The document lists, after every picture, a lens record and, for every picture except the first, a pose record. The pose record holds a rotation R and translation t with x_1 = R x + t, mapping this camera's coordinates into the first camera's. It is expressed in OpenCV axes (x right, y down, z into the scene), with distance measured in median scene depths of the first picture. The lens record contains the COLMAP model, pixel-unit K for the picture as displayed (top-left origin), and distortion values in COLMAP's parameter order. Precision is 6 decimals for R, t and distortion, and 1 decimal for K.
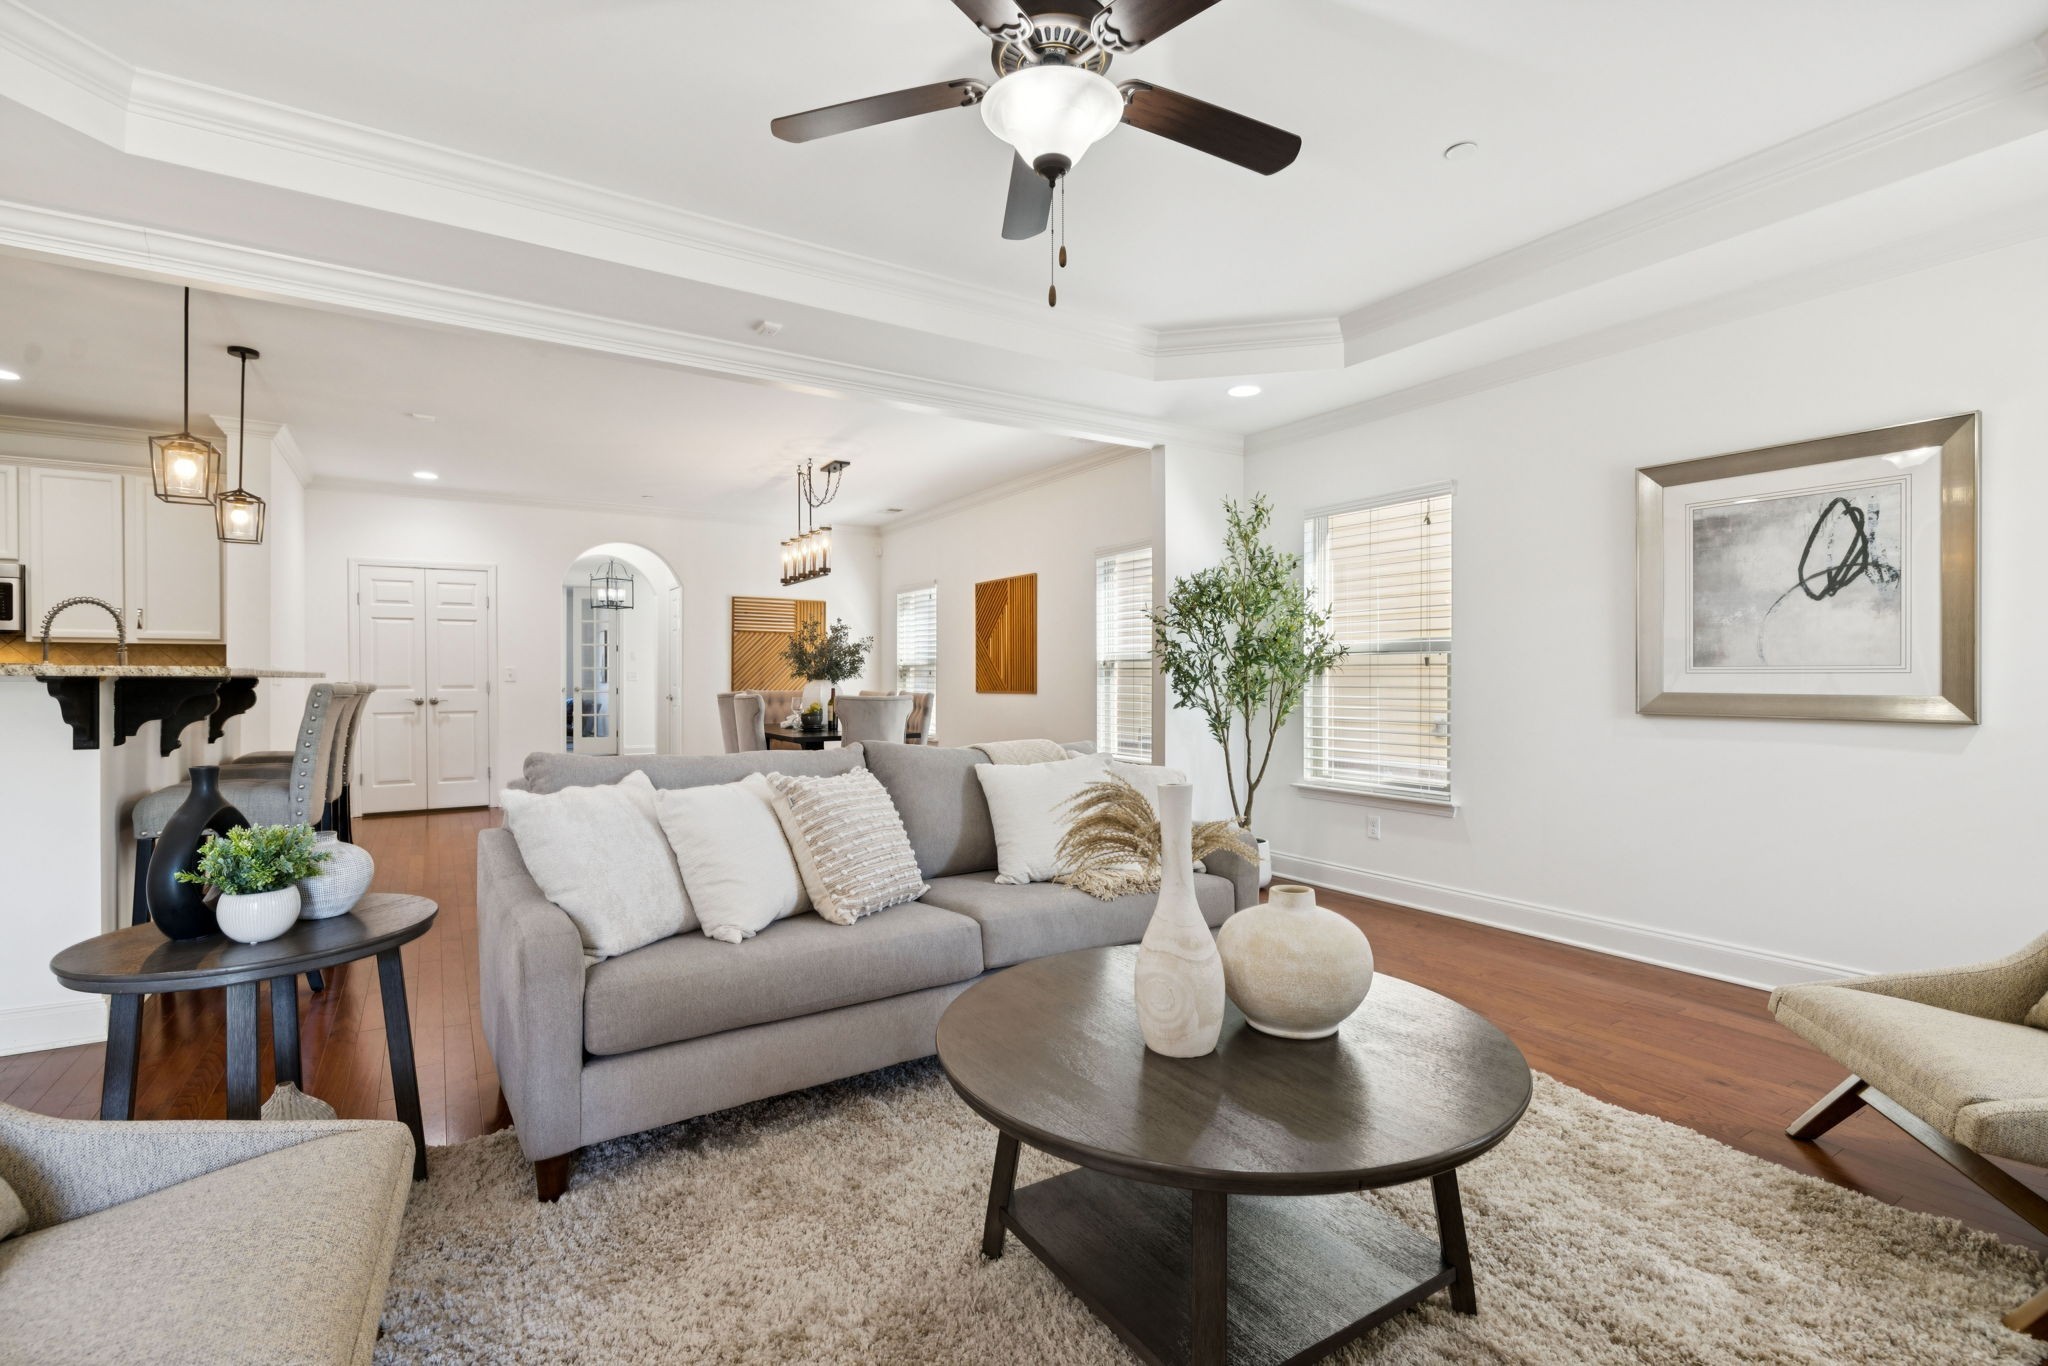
lens RADIAL K [[929.0, 0, 1026.0], [0, 929.0, 683.0], [0, 0, 1]] dist [0.000127, -0.000042]
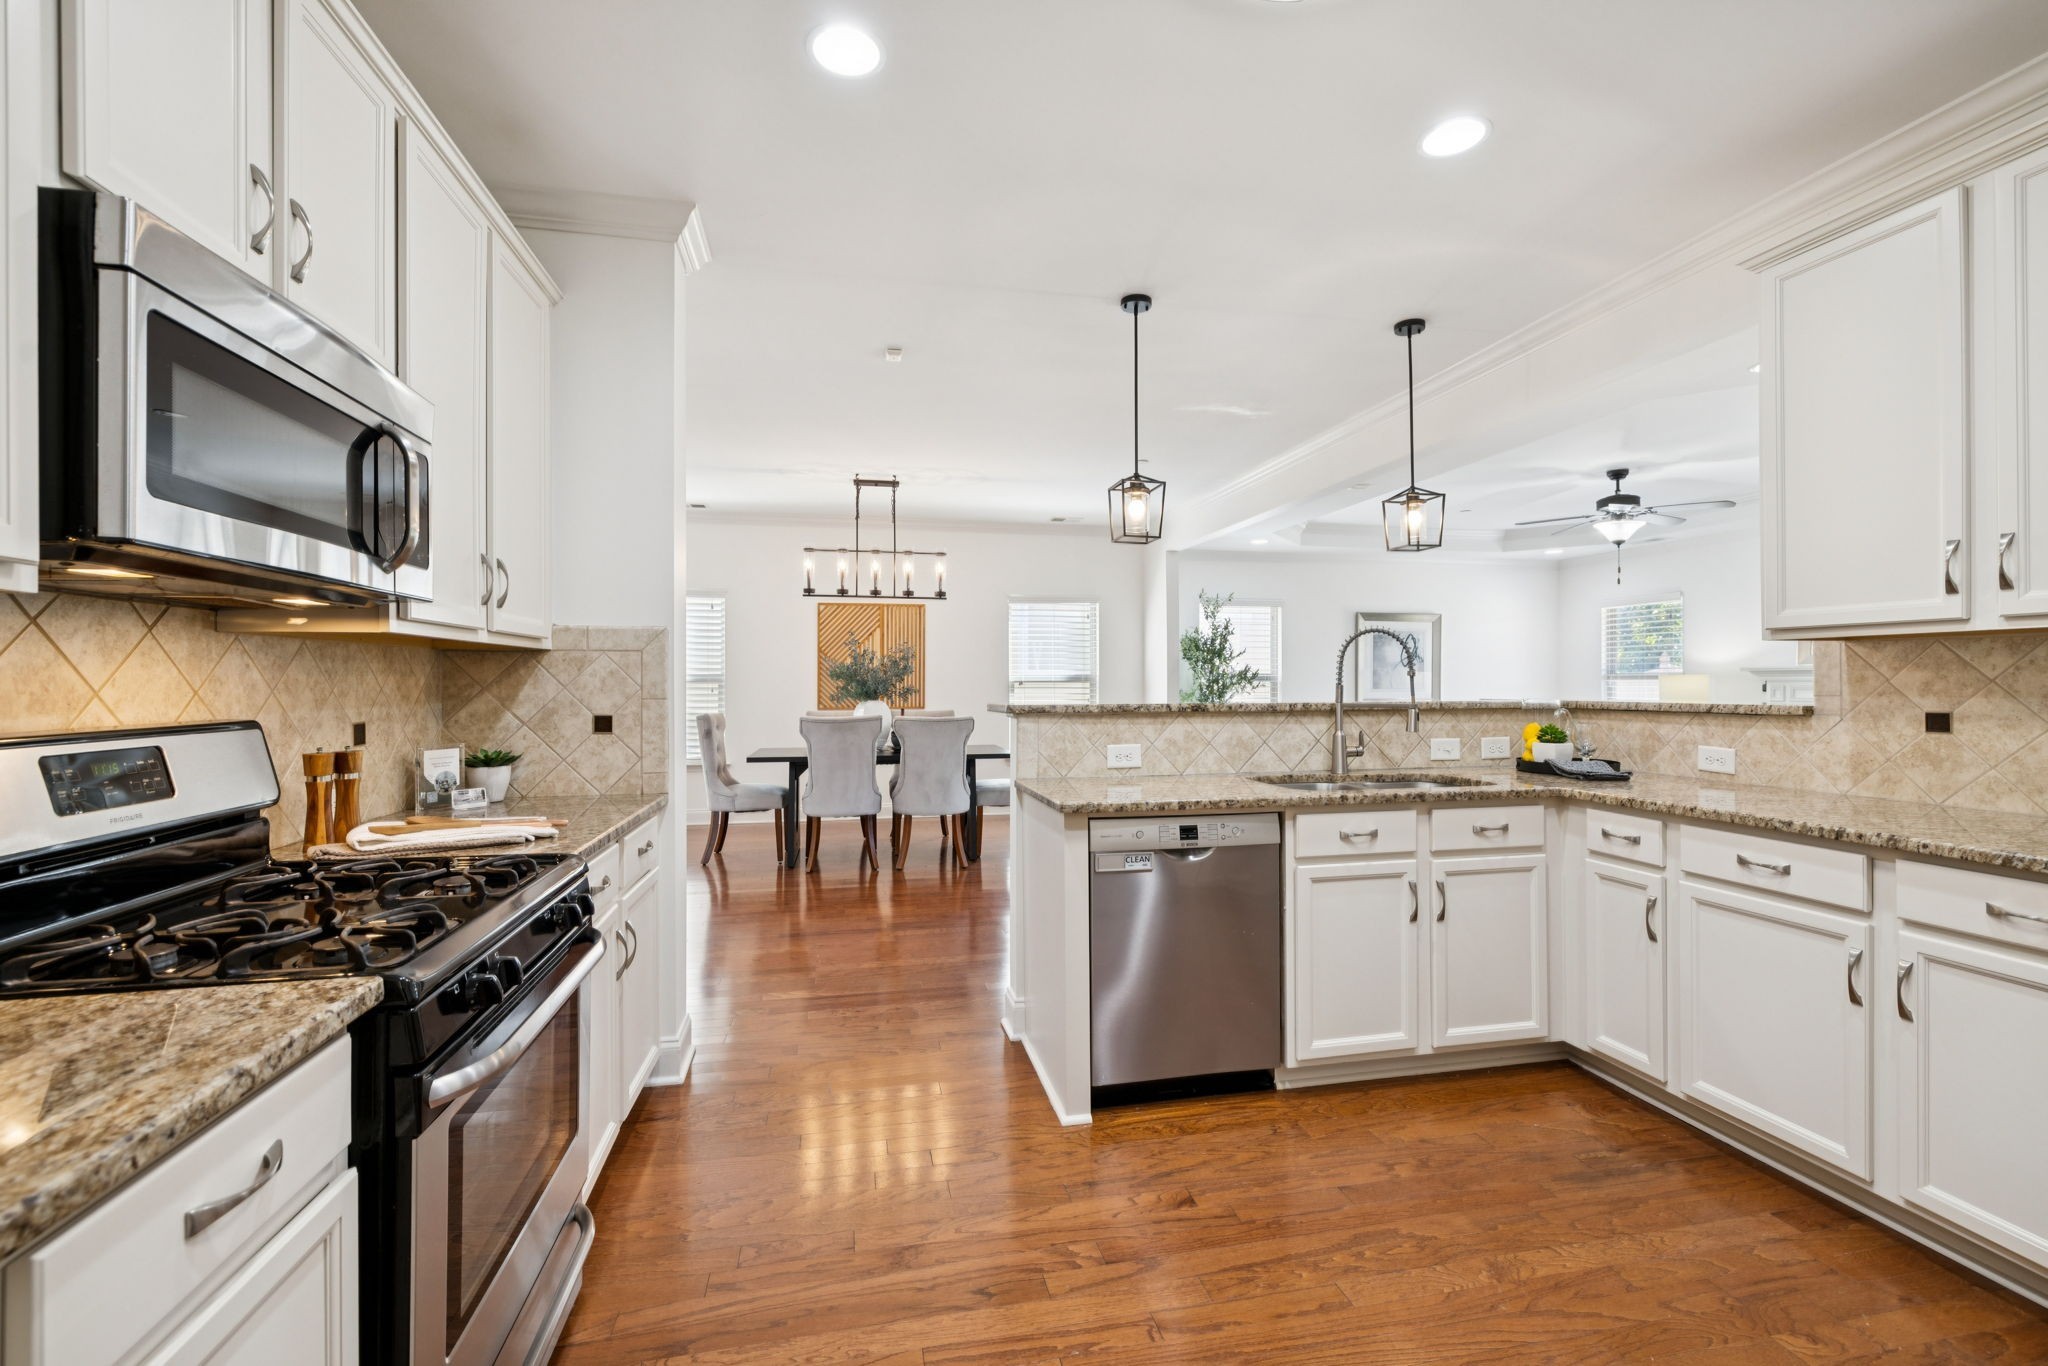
lens RADIAL K [[868.3, 0, 1024.1], [0, 868.3, 679.5], [0, 0, 1]] dist [0.001788, 0.000218]
pose [[0.351285, 0.002544, 0.936265, -1.575189], [0.007101, 0.999960, -0.005381, -0.029705], [-0.936242, 0.008539, 0.351253, 0.830487]]
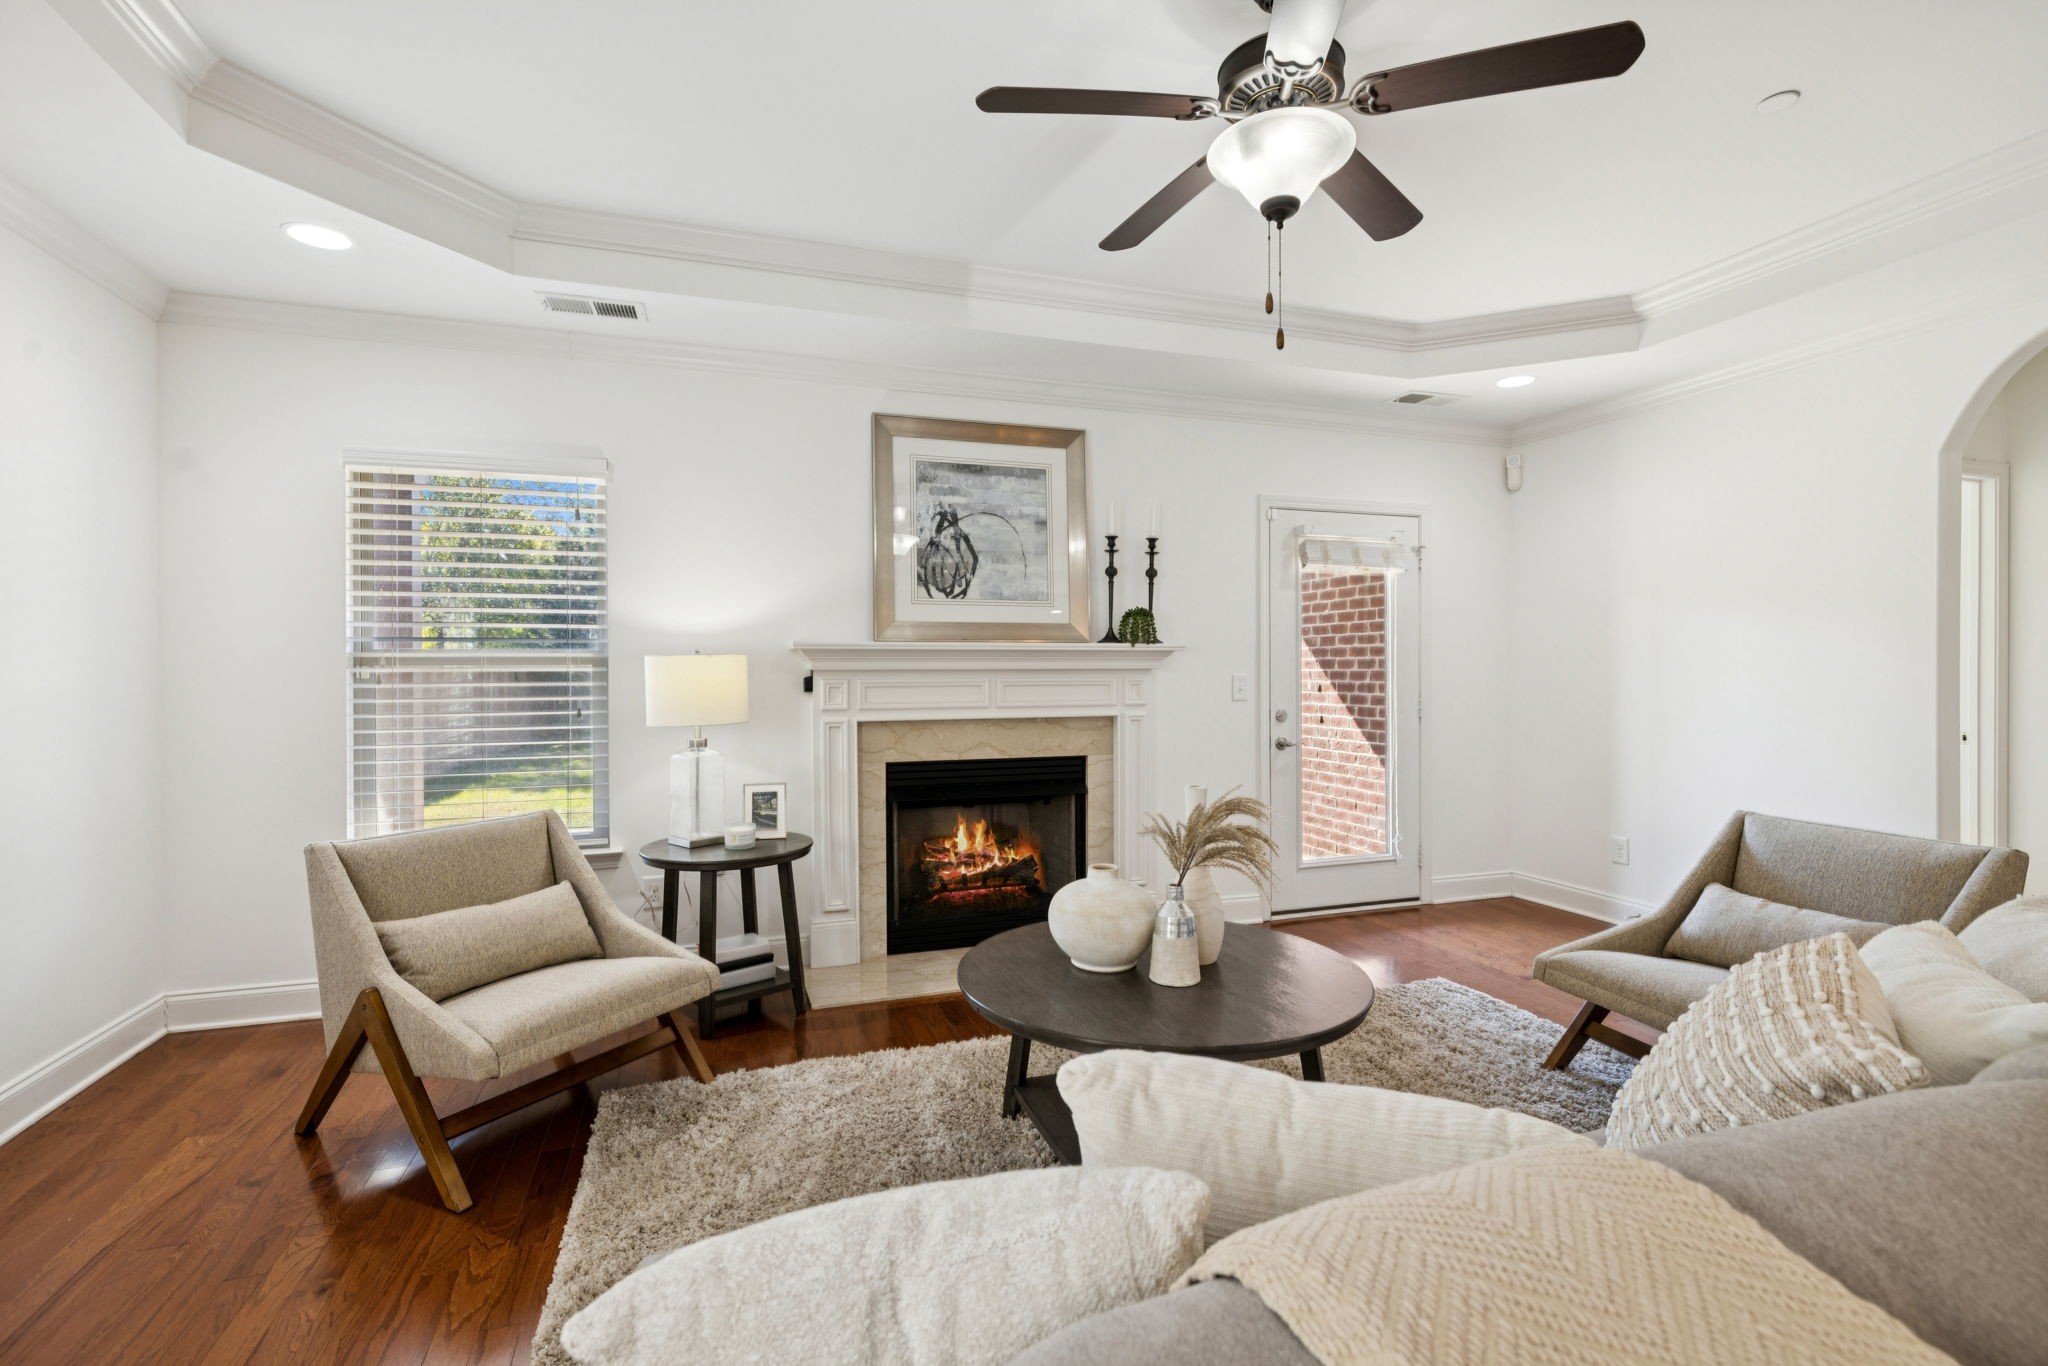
lens RADIAL K [[929.0, 0, 1026.0], [0, 929.0, 683.0], [0, 0, 1]] dist [0.000127, -0.000042]
pose [[-0.969676, 0.000720, 0.244391, 0.020475], [0.005256, 0.999826, 0.017908, -0.028568], [-0.244336, 0.018649, -0.969511, 0.889731]]
